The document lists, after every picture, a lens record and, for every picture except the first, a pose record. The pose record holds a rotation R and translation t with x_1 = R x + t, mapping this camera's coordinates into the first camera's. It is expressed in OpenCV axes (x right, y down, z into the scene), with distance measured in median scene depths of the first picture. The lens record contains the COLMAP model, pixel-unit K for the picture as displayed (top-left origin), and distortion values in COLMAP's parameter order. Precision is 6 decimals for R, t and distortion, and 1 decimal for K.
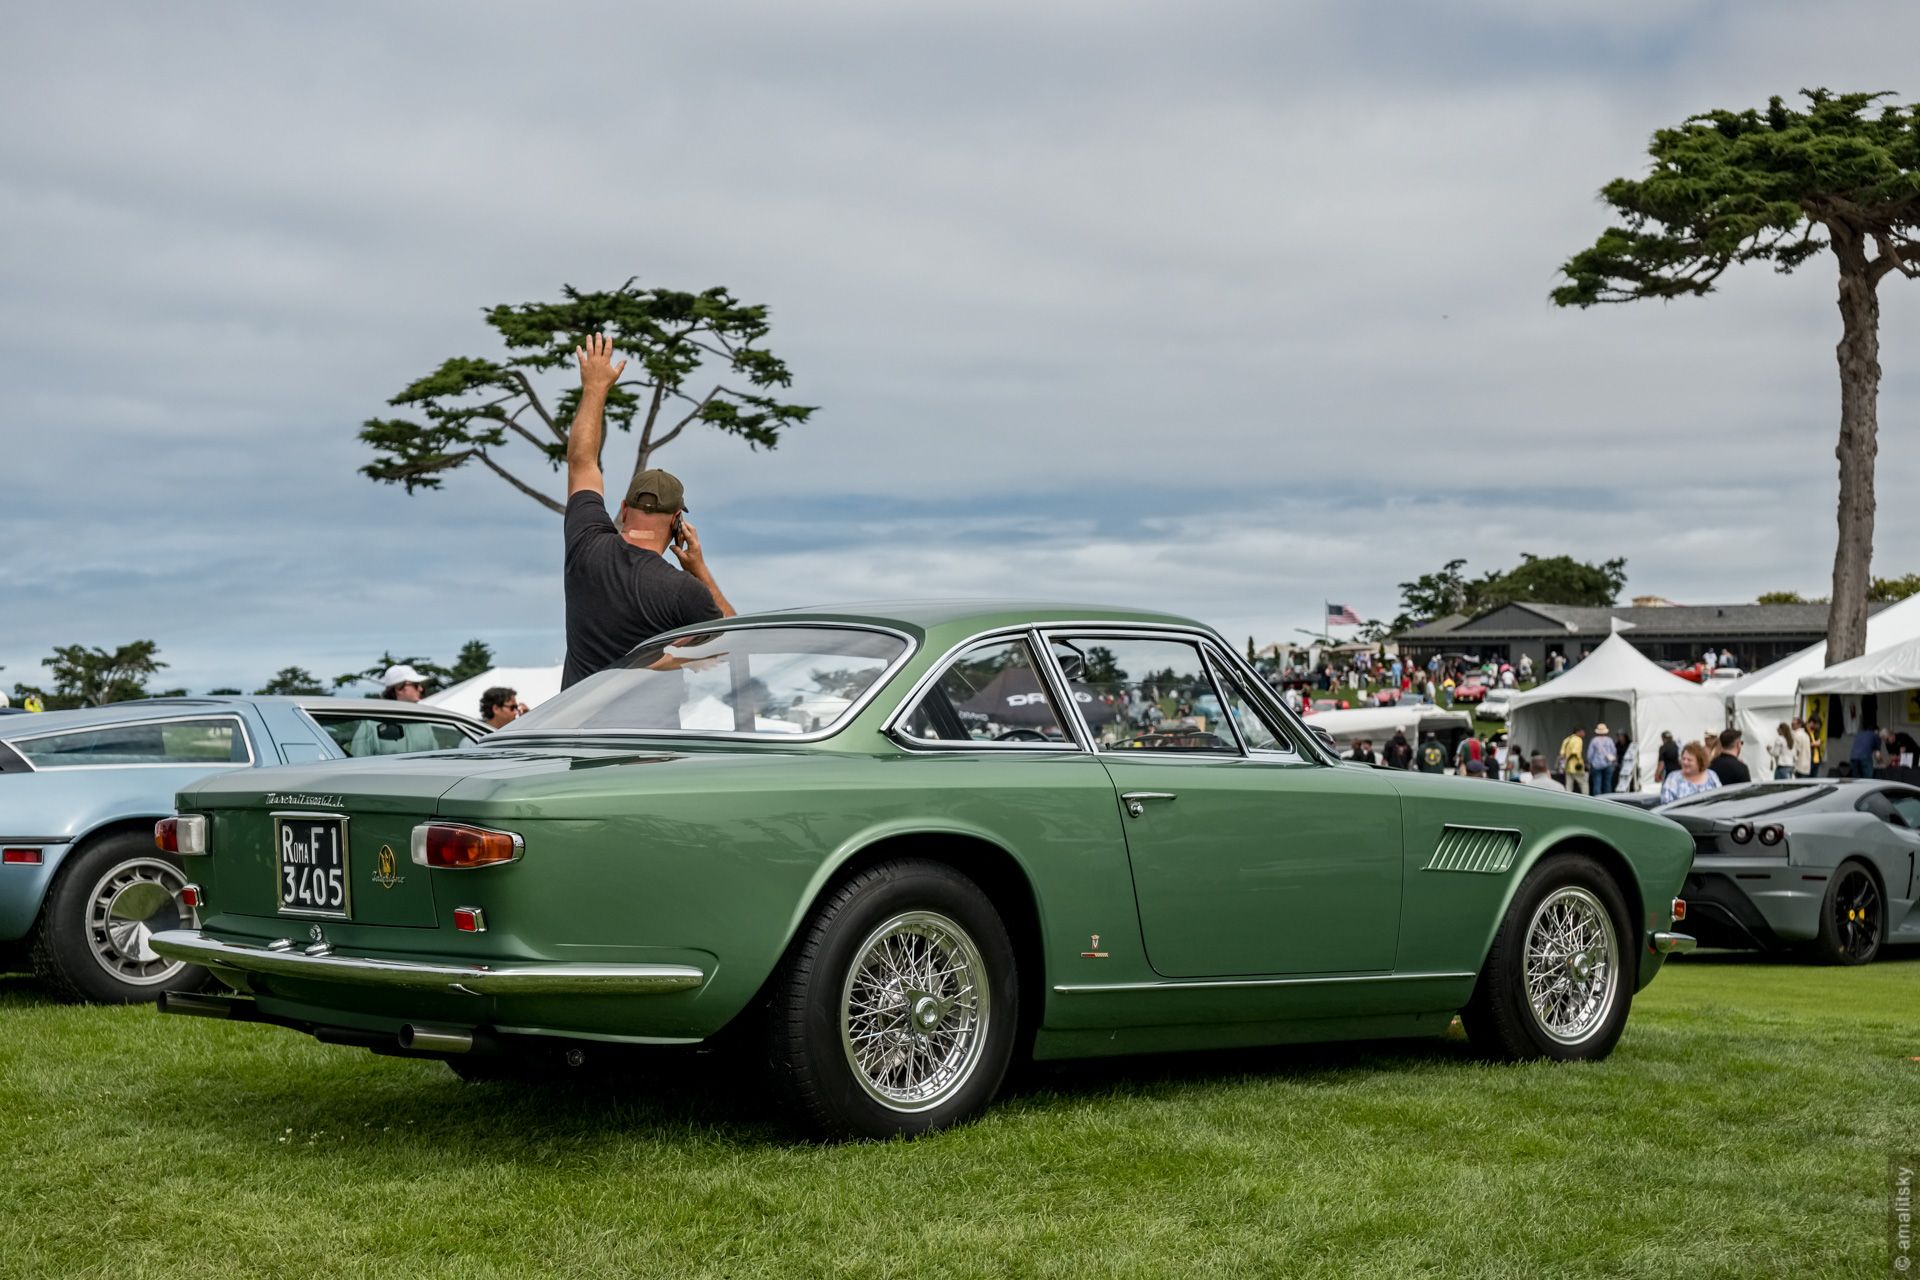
lens RADIAL K [[2633.1, 0, 960.0], [0, 2633.1, 640.0], [0, 0, 1]] dist [-0.007199, -0.013712]
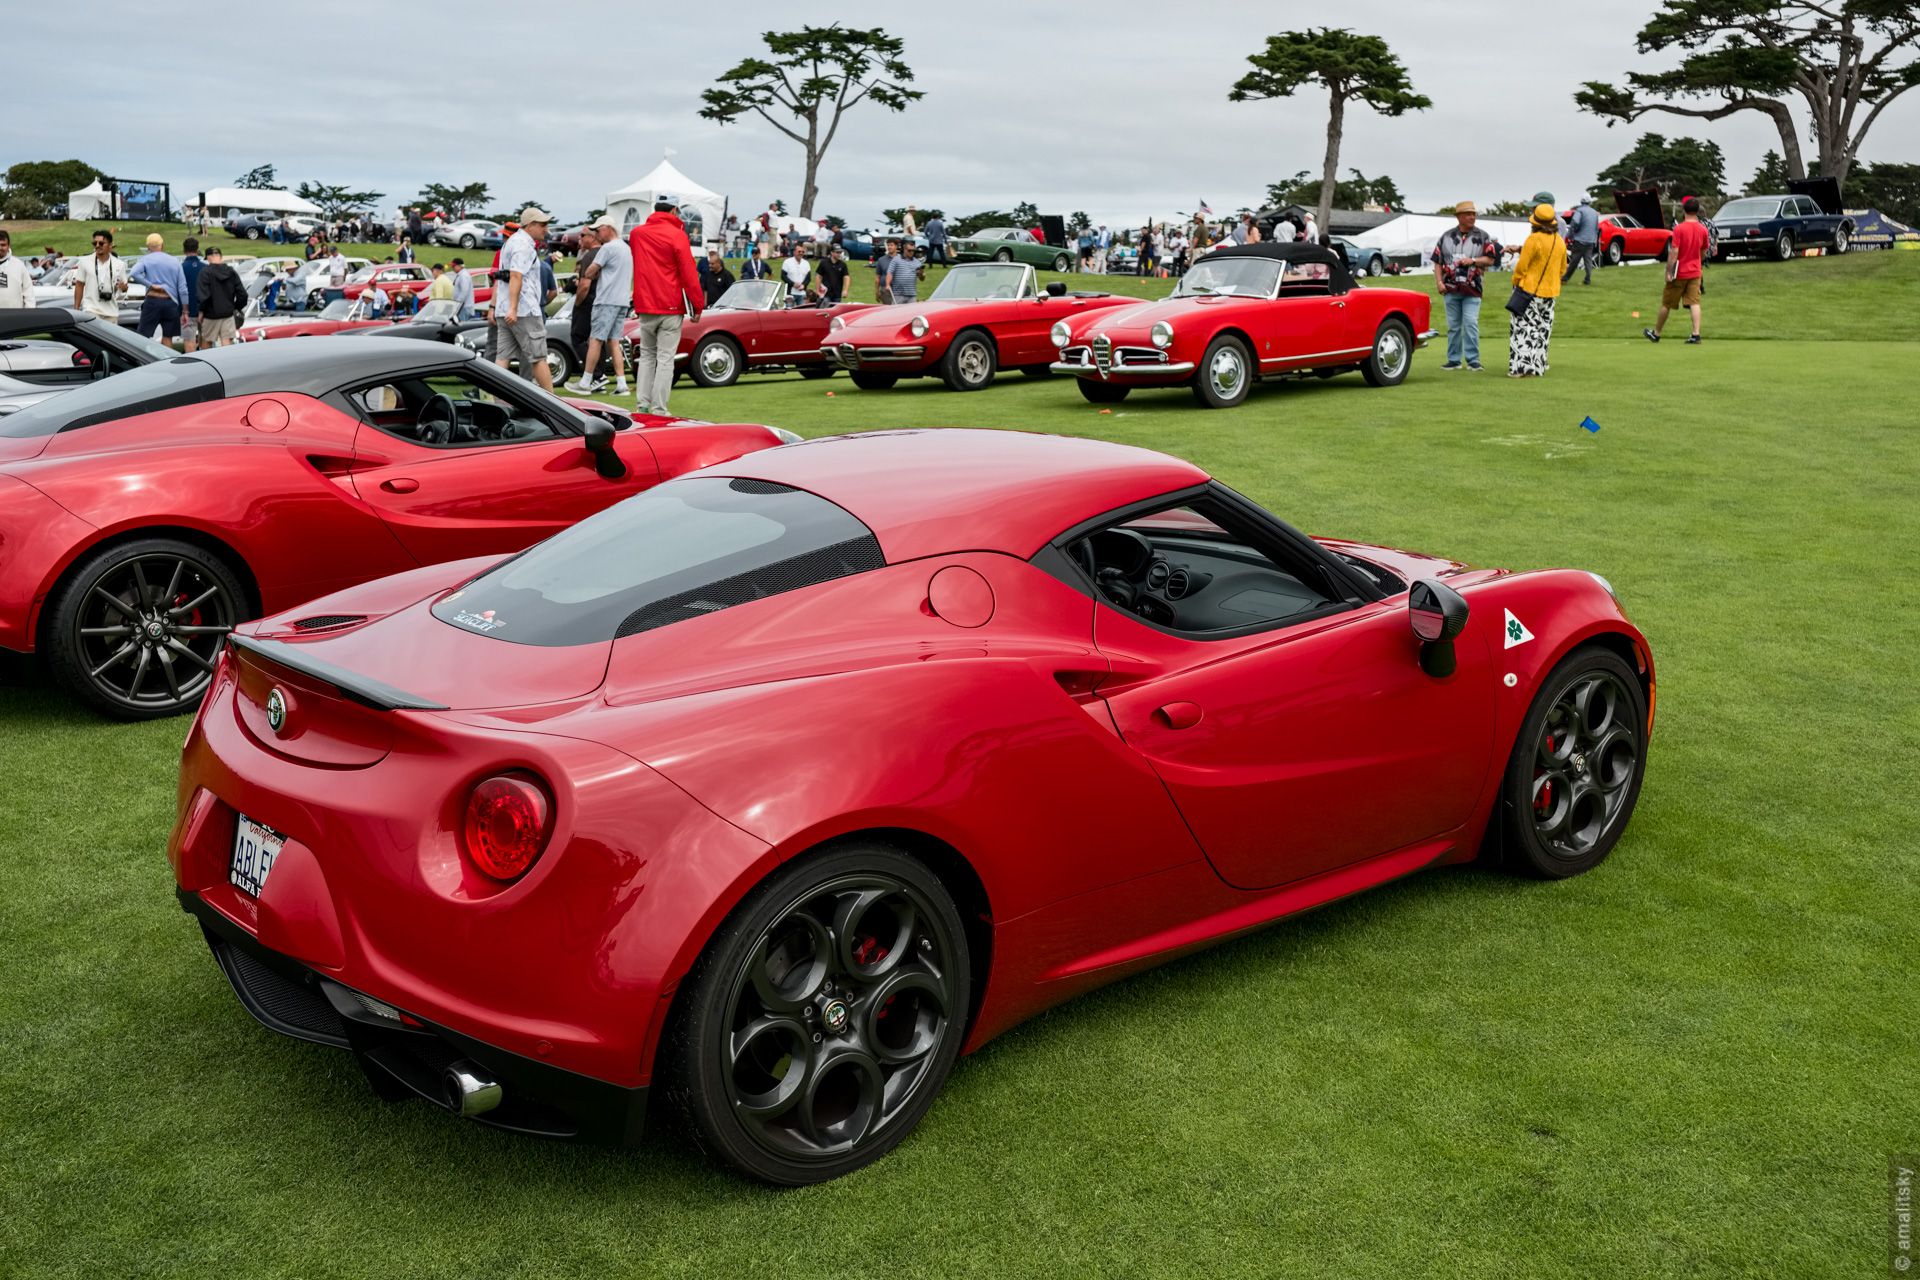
lens RADIAL K [[2081.2, 0, 956.5], [0, 2081.2, 591.5], [0, 0, 1]] dist [0.006164, 0.005161]
pose [[0.998628, 0.052346, -0.001143, -0.009122], [-0.051240, 0.981551, 0.184209, -0.008394], [0.010764, -0.183898, 0.982886, -0.640946]]
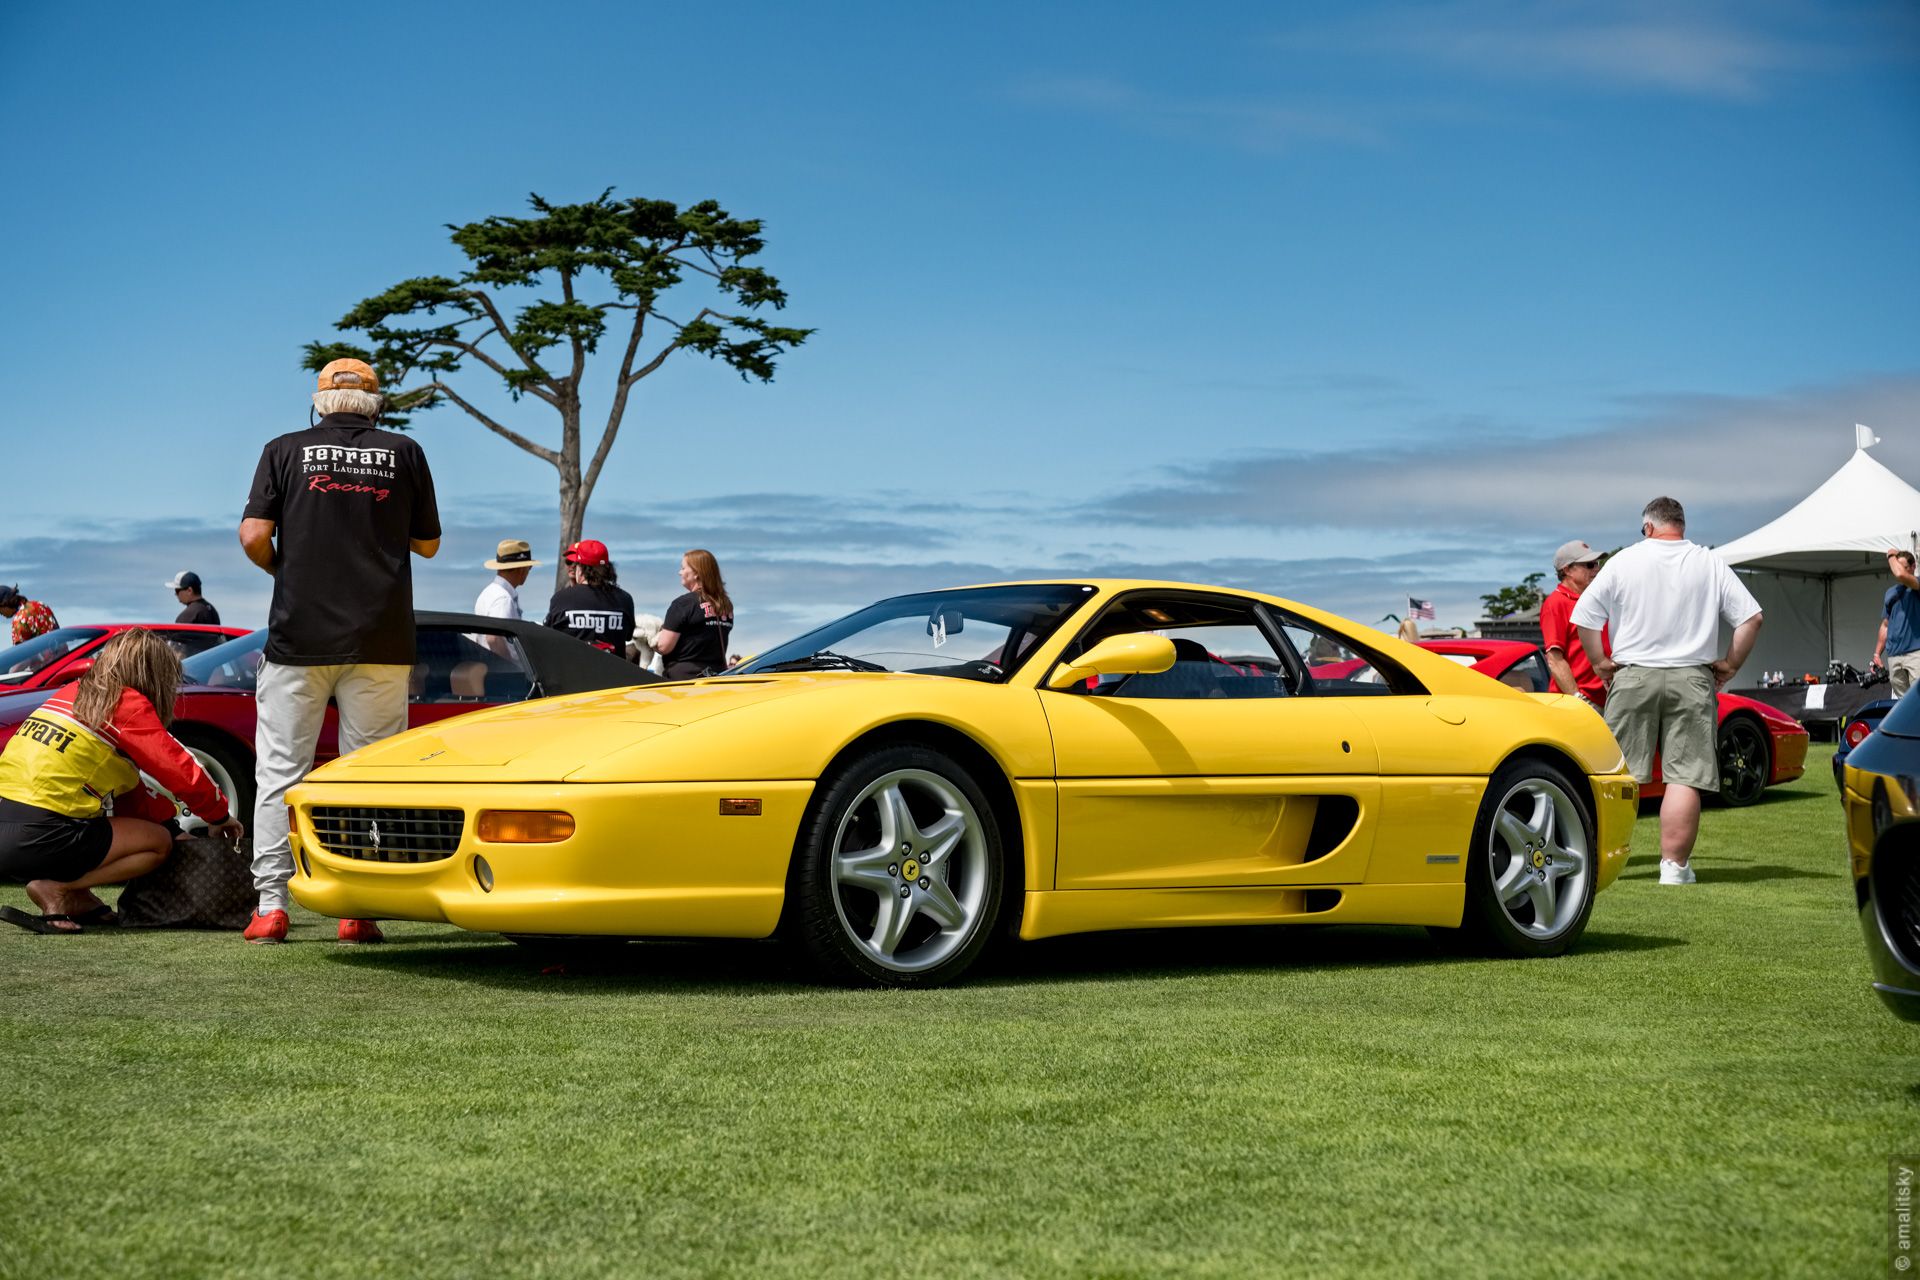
lens RADIAL K [[2081.2, 0, 956.5], [0, 2081.2, 591.5], [0, 0, 1]] dist [0.006164, 0.005161]
pose [[0.996704, -0.000783, -0.081123, 0.050821], [-0.002626, 0.999118, -0.041901, 0.028942], [0.081084, 0.041976, 0.995823, 0.311005]]
